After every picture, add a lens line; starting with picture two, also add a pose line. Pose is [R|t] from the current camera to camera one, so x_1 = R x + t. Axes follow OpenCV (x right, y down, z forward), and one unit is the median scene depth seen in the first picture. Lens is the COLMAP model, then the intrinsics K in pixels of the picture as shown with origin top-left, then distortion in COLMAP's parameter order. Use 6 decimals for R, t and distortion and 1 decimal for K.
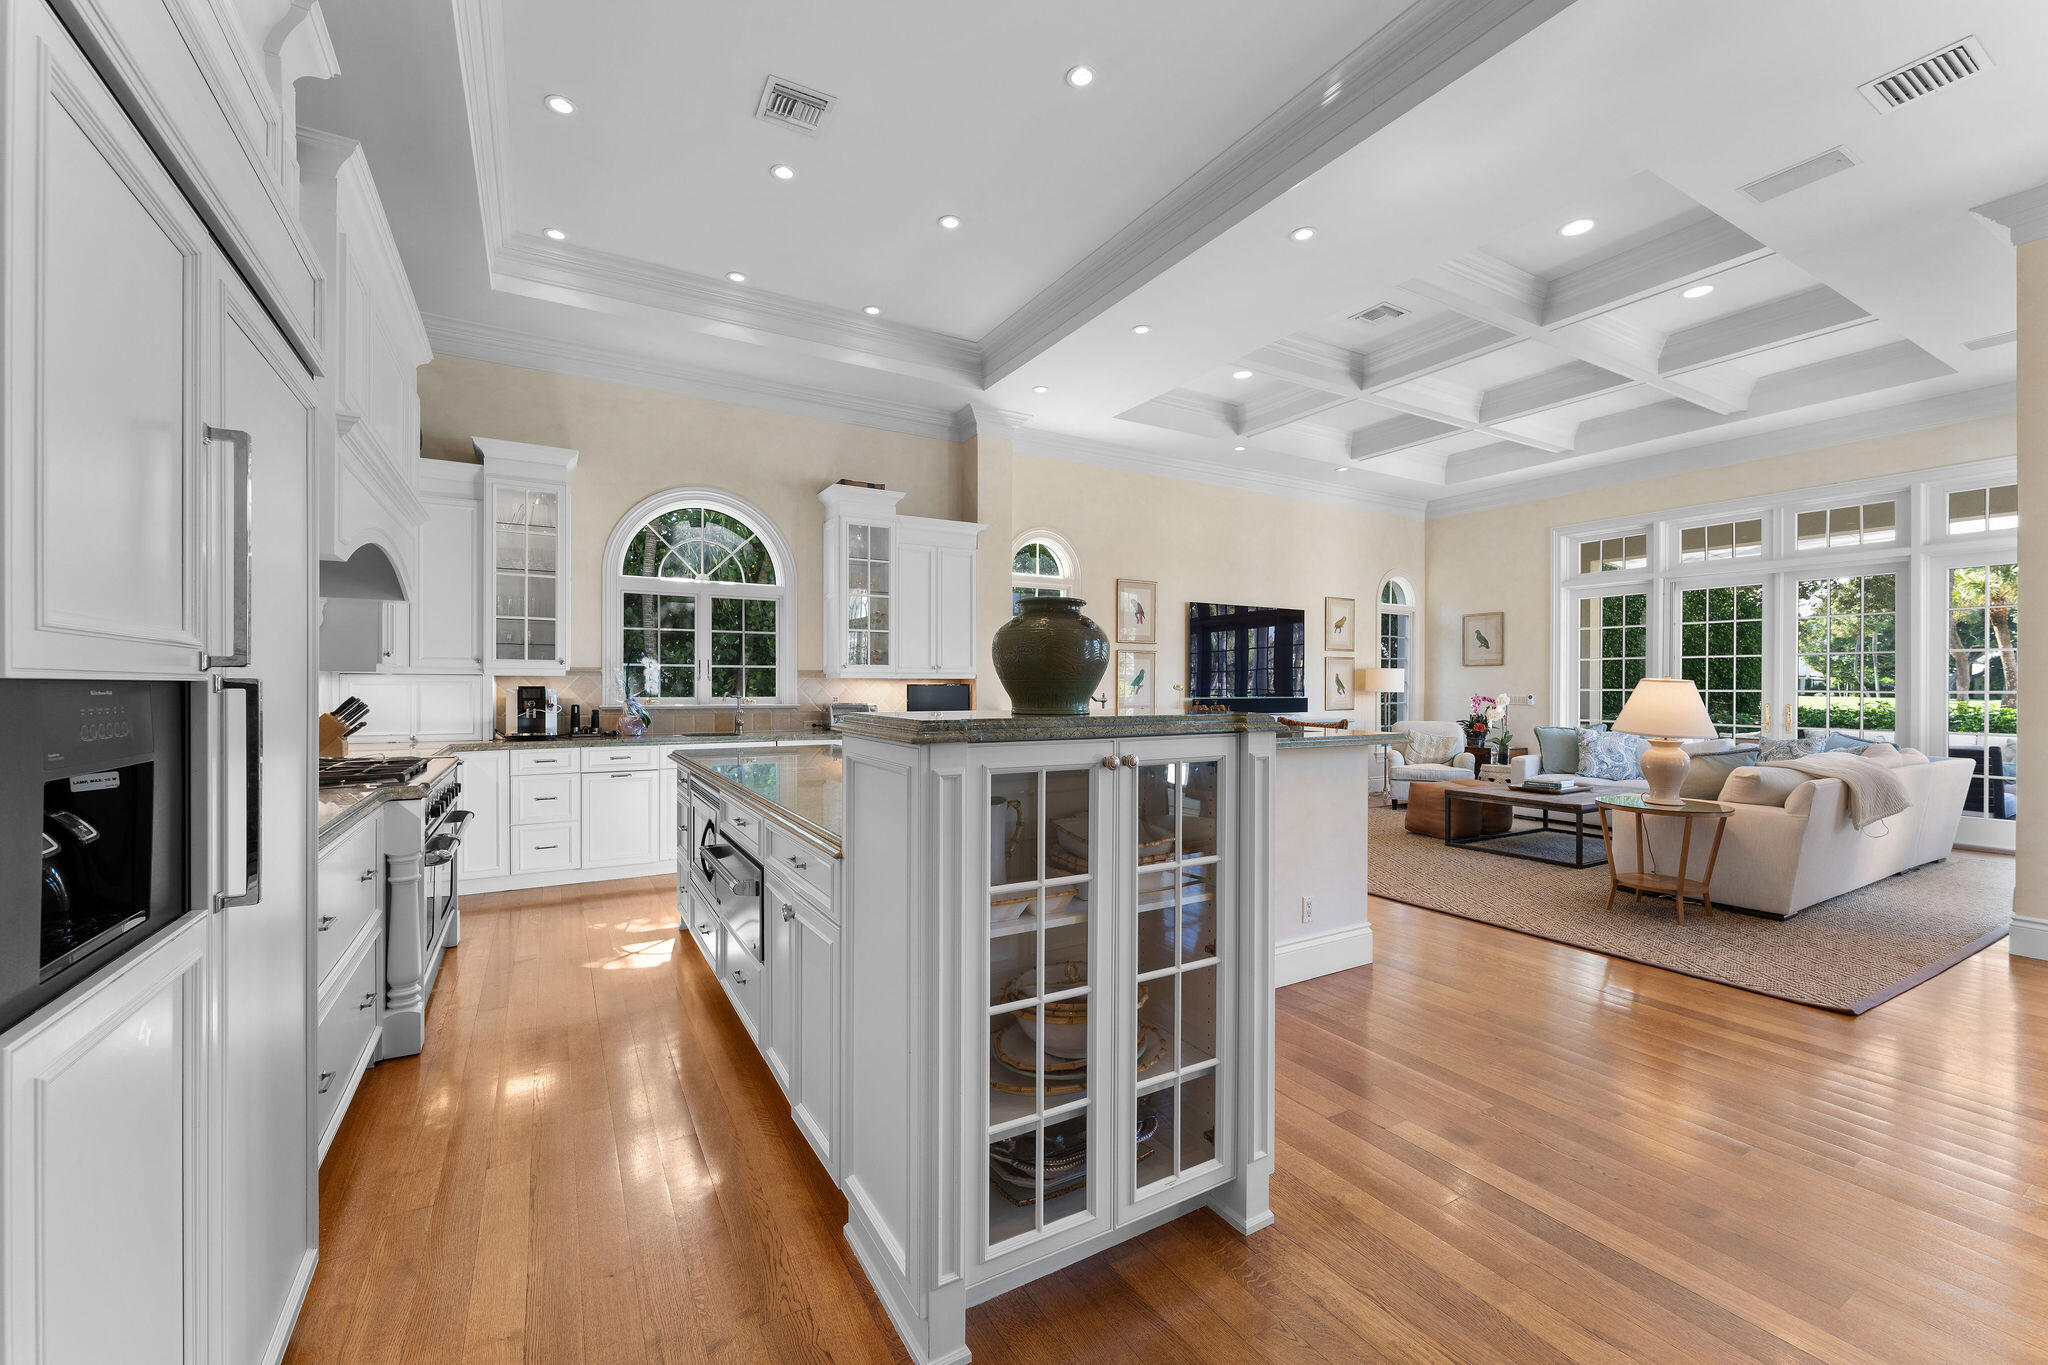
lens RADIAL K [[827.0, 0, 1017.7], [0, 827.0, 688.4], [0, 0, 1]] dist [-0.004821, -0.000867]
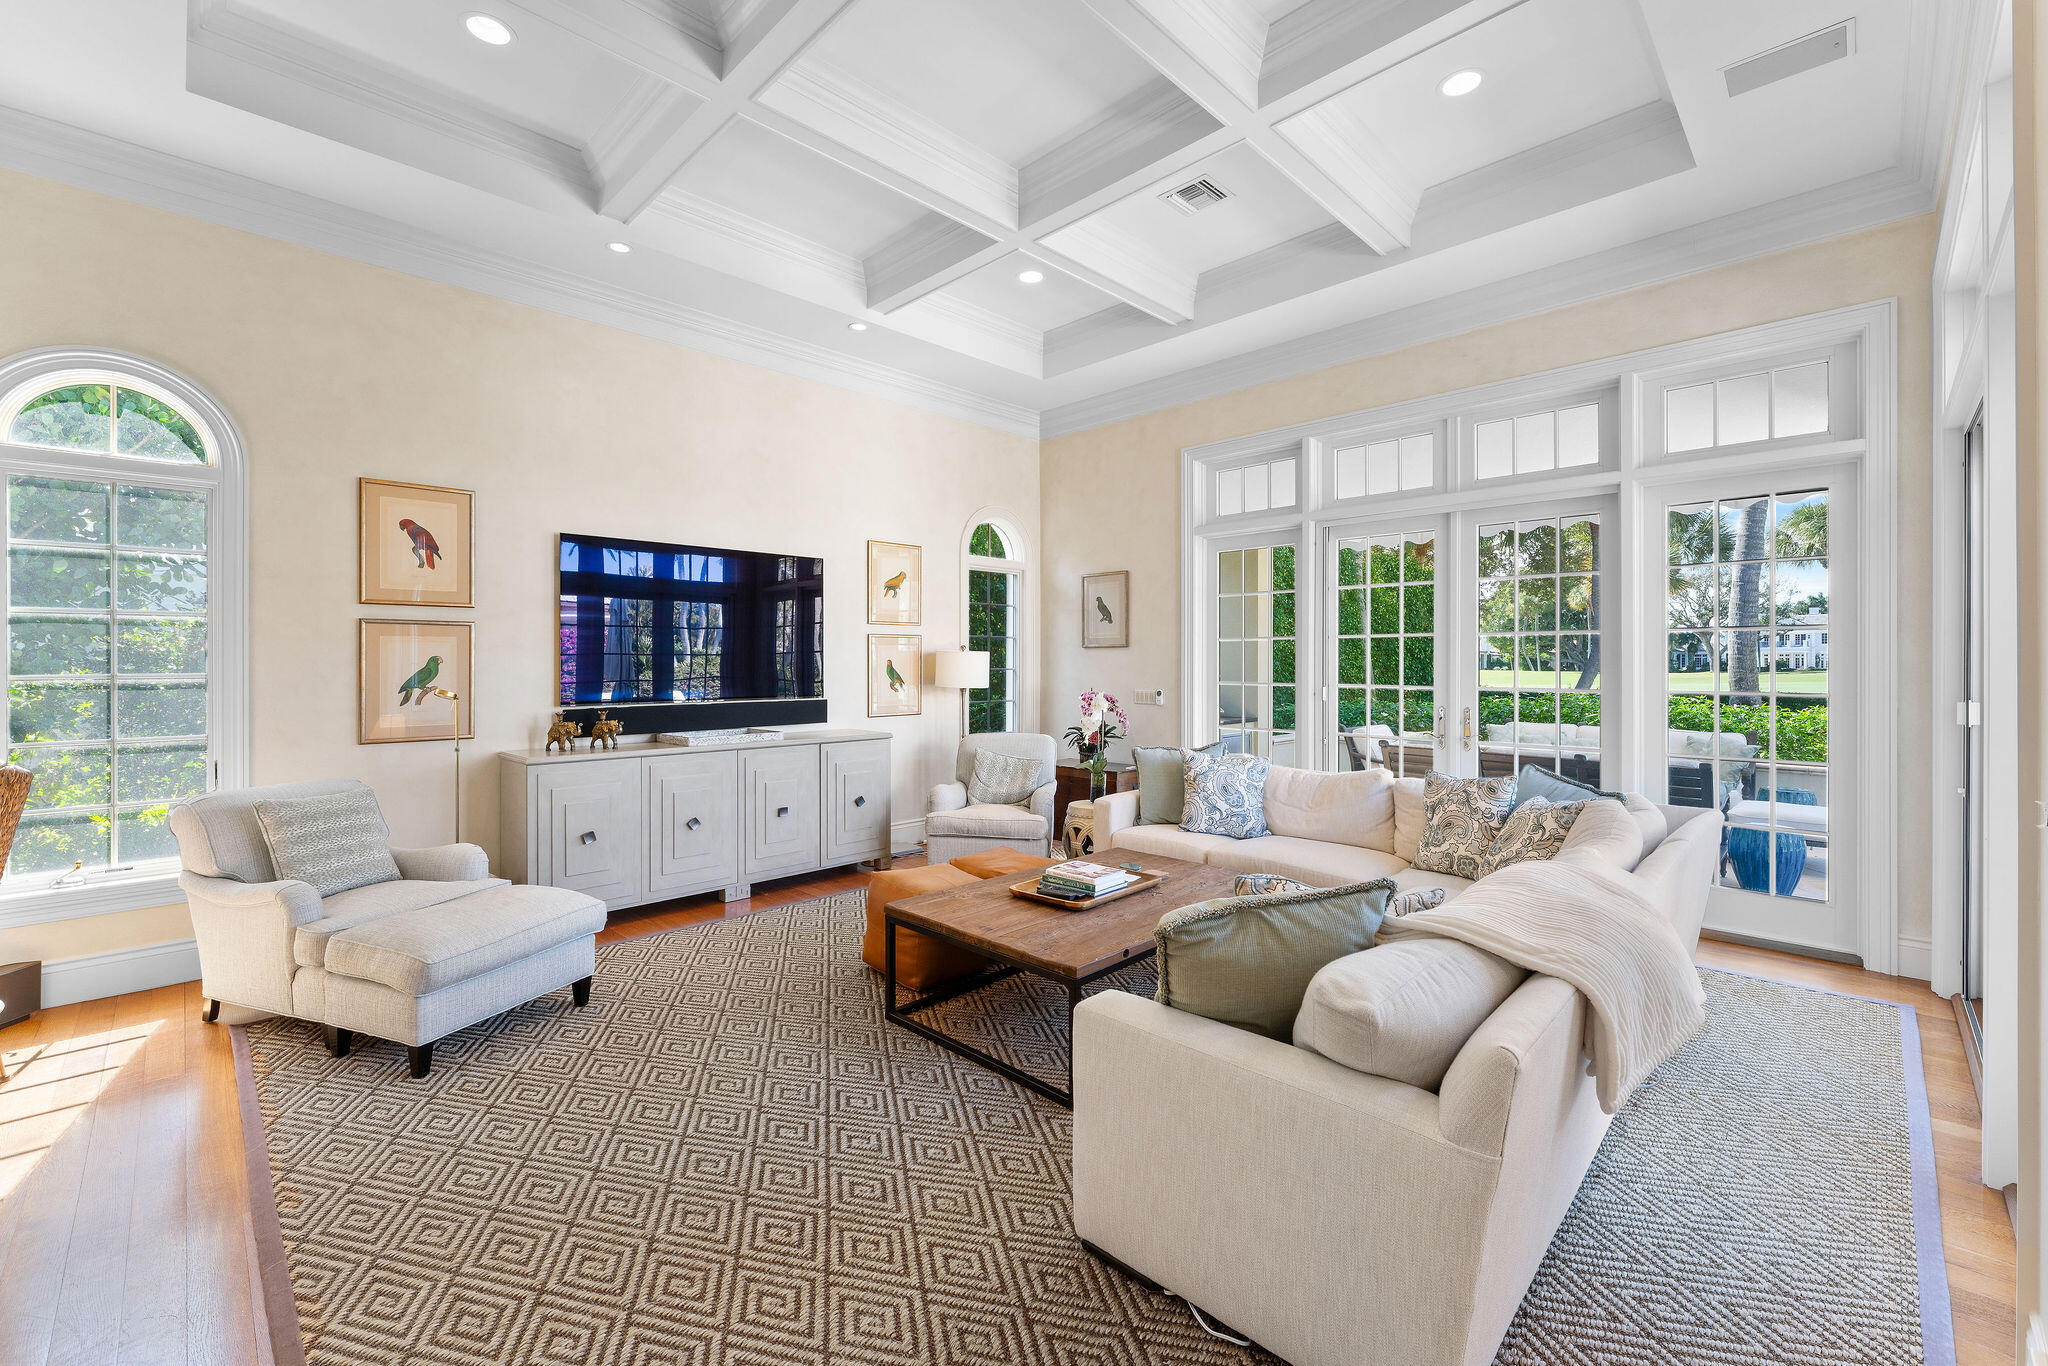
lens RADIAL K [[827.0, 0, 1040.6], [0, 827.0, 663.1], [0, 0, 1]] dist [-0.004821, -0.000867]
pose [[0.964105, -0.004349, 0.265487, 0.357421], [0.004466, 0.999990, 0.000164, -0.016170], [-0.265485, 0.001028, 0.964114, 0.374571]]
